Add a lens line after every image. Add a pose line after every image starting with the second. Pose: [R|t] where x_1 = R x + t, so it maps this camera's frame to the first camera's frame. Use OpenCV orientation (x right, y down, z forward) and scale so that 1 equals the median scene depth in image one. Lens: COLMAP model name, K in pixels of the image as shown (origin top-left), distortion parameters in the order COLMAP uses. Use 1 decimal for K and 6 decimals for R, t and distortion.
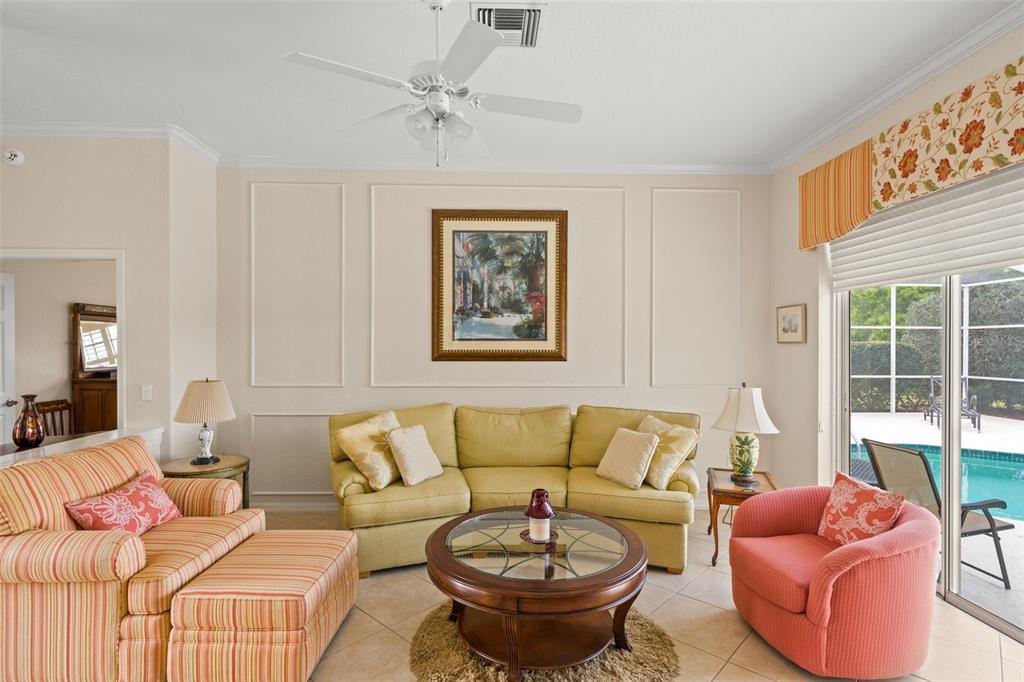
lens RADIAL K [[509.5, 0, 513.0], [0, 509.5, 345.5], [0, 0, 1]] dist [0.000561, 0.002496]
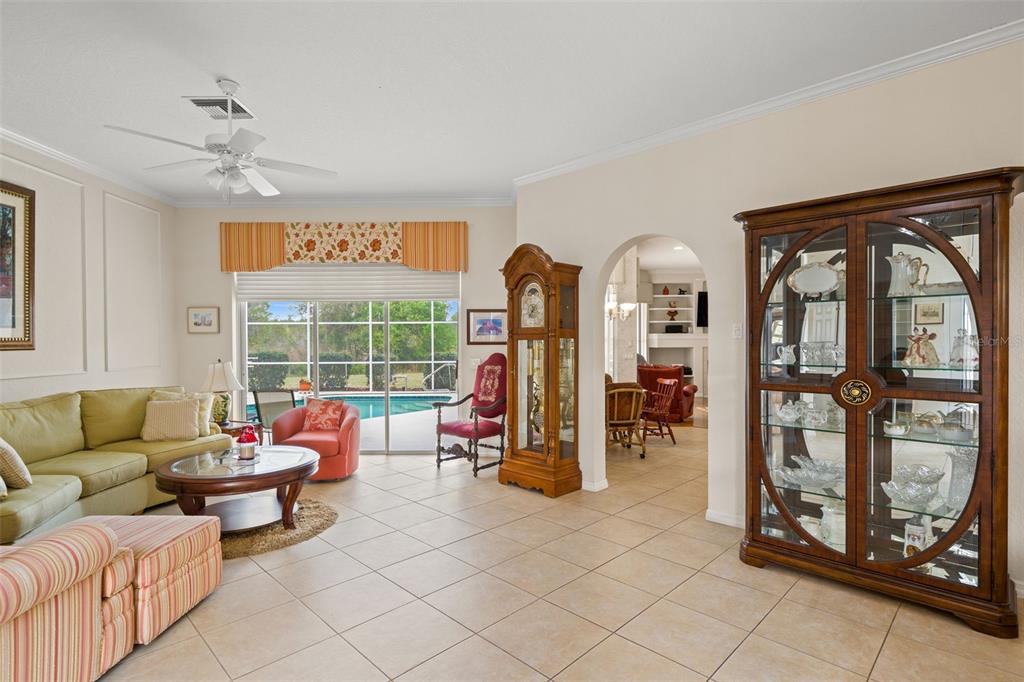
lens RADIAL K [[509.5, 0, 506.9], [0, 509.5, 339.4], [0, 0, 1]] dist [0.000561, 0.002496]
pose [[0.037683, -0.002220, 0.999287, -0.858646], [0.003622, 0.999991, 0.002085, 0.012937], [-0.999283, 0.003541, 0.037691, 0.094883]]
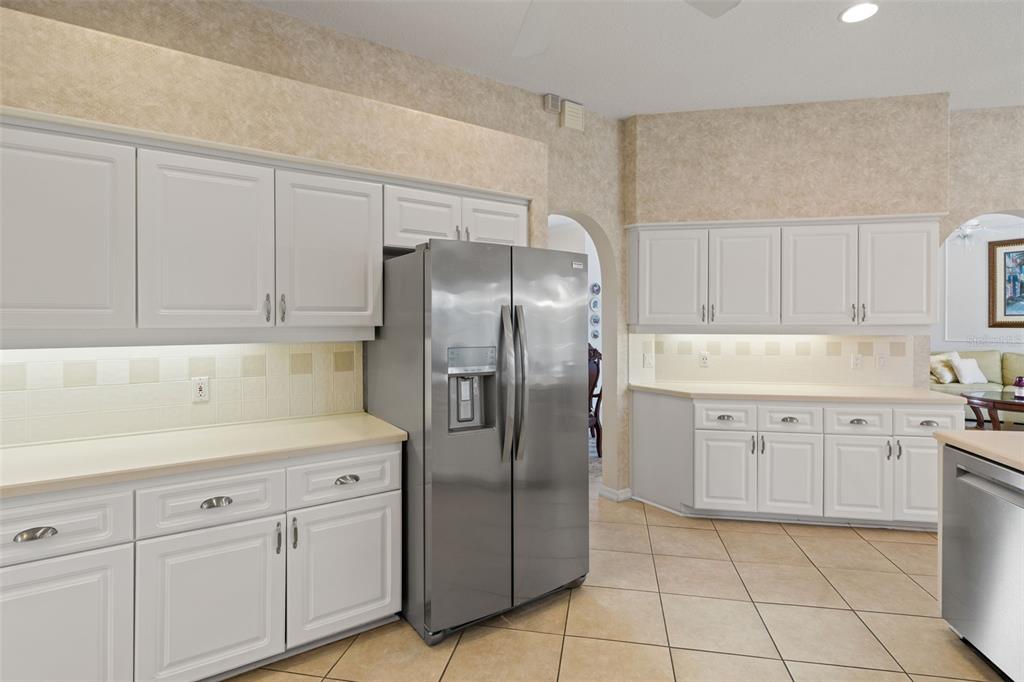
lens RADIAL K [[509.5, 0, 507.2], [0, 509.5, 324.3], [0, 0, 1]] dist [0.000561, 0.002496]
pose [[0.518324, 0.000900, -0.855184, 0.586500], [0.003493, 0.999989, 0.003169, 0.009104], [0.855177, -0.004630, 0.518315, -1.609174]]
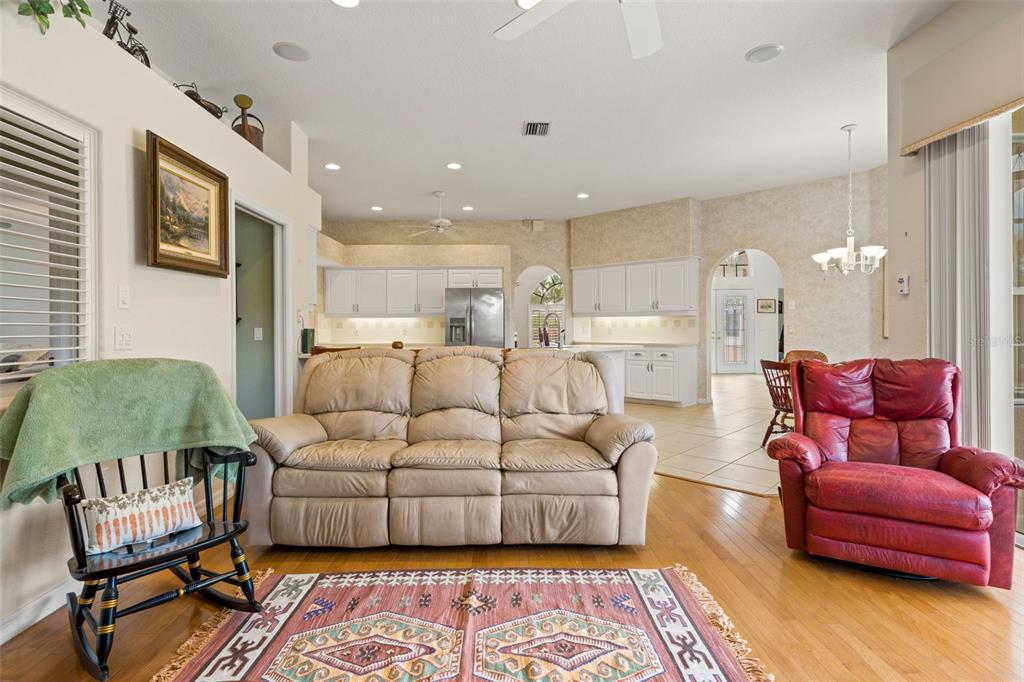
lens RADIAL K [[509.5, 0, 503.8], [0, 509.5, 329.1], [0, 0, 1]] dist [0.000561, 0.002496]
pose [[-0.038960, 0.004455, -0.999231, 2.216422], [0.004853, 0.999979, 0.004270, 0.078844], [0.999229, -0.004683, -0.038981, -1.036320]]
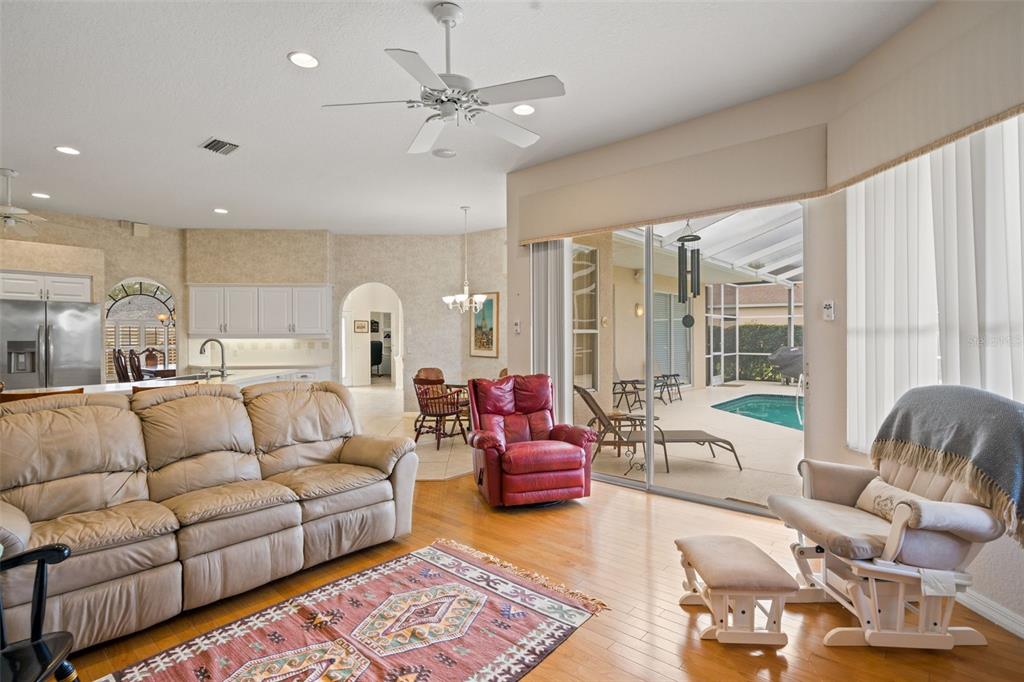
lens RADIAL K [[509.5, 0, 505.3], [0, 509.5, 337.6], [0, 0, 1]] dist [0.000561, 0.002496]
pose [[0.710311, -0.003900, -0.703877, 2.259919], [0.006494, 0.999978, 0.001012, 0.035903], [0.703858, -0.005290, 0.710321, -1.394397]]
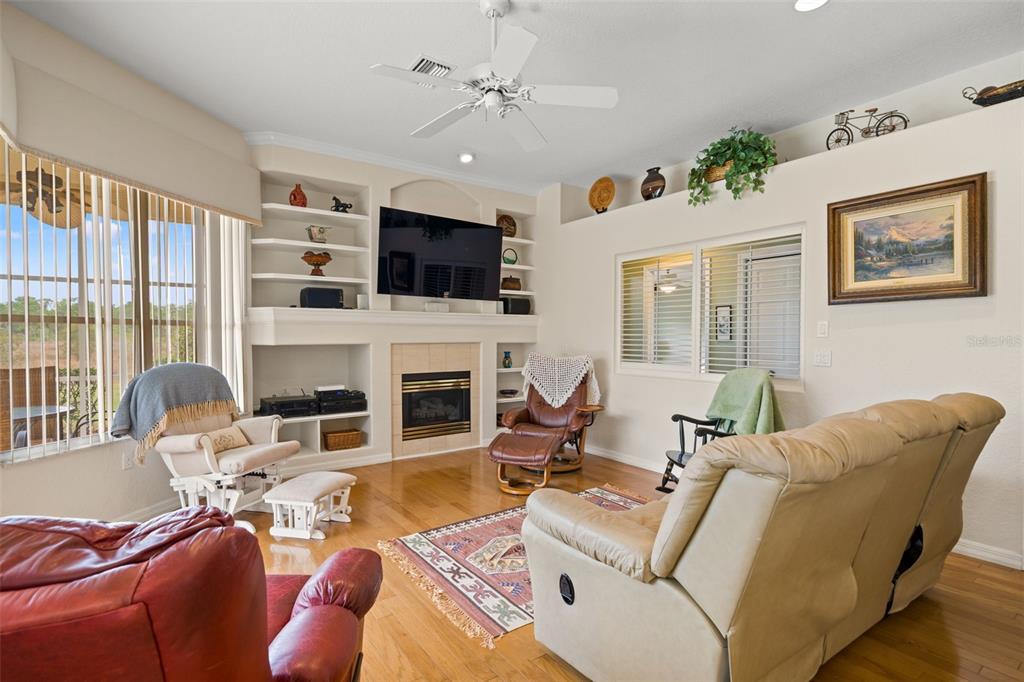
lens RADIAL K [[509.5, 0, 509.8], [0, 509.5, 339.3], [0, 0, 1]] dist [0.000561, 0.002496]
pose [[-0.535959, -0.012206, 0.844156, 1.036922], [-0.001677, 0.999909, 0.013394, 0.044211], [-0.844242, 0.005763, -0.535931, -0.543339]]
